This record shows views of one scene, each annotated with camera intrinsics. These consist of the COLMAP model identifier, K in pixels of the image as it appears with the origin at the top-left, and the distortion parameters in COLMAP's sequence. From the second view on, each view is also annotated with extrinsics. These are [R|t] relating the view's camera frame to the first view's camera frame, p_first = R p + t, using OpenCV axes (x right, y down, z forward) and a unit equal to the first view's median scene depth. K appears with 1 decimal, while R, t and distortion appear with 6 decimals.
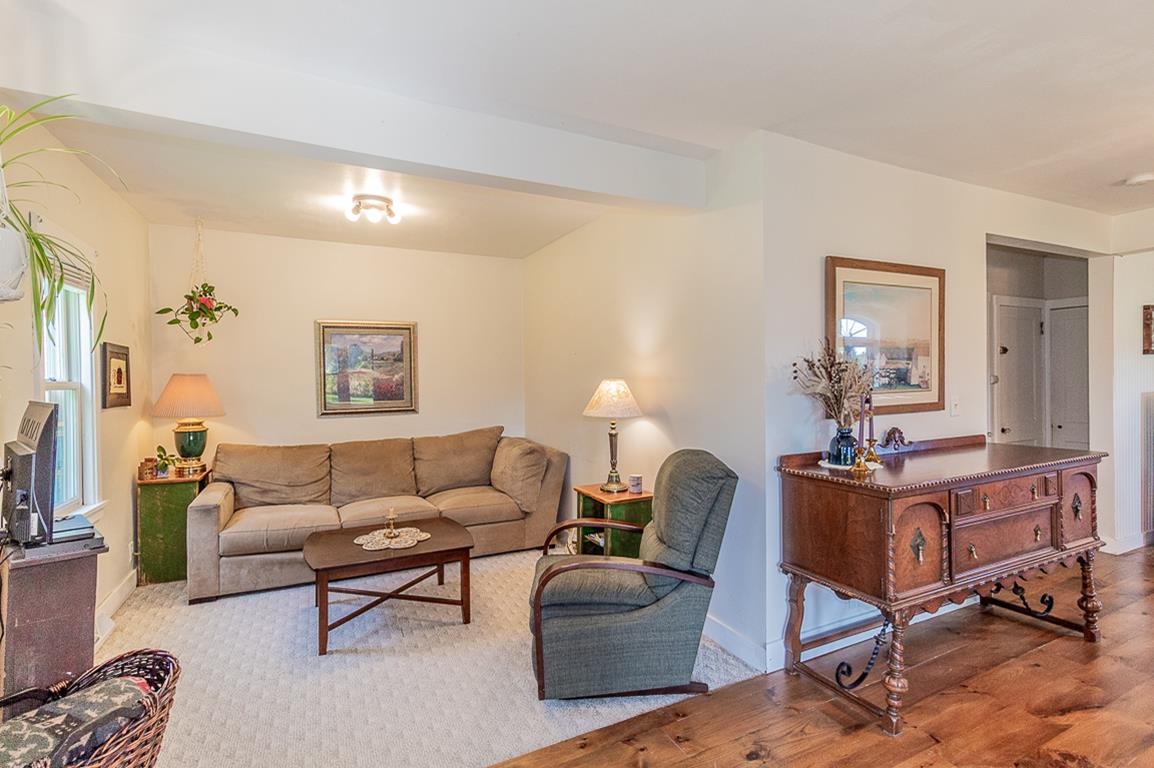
lens RADIAL K [[530.0, 0, 577.0], [0, 530.0, 384.0], [0, 0, 1]] dist [-0.001639, -0.000523]
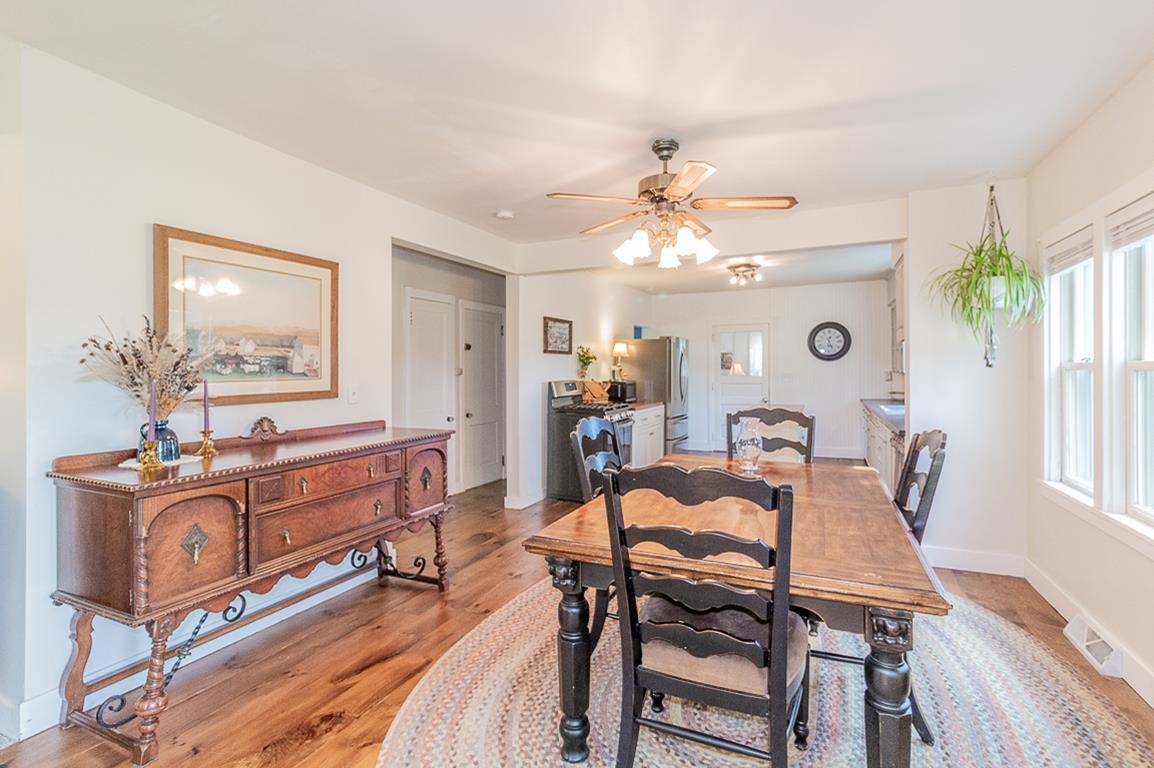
lens RADIAL K [[533.7, 0, 568.3], [0, 533.7, 370.0], [0, 0, 1]] dist [0.001137, 0.000270]
pose [[0.771717, 0.013834, 0.635815, 0.423779], [-0.004581, 0.999858, -0.016195, 0.010561], [-0.635949, 0.009586, 0.771672, -0.106651]]
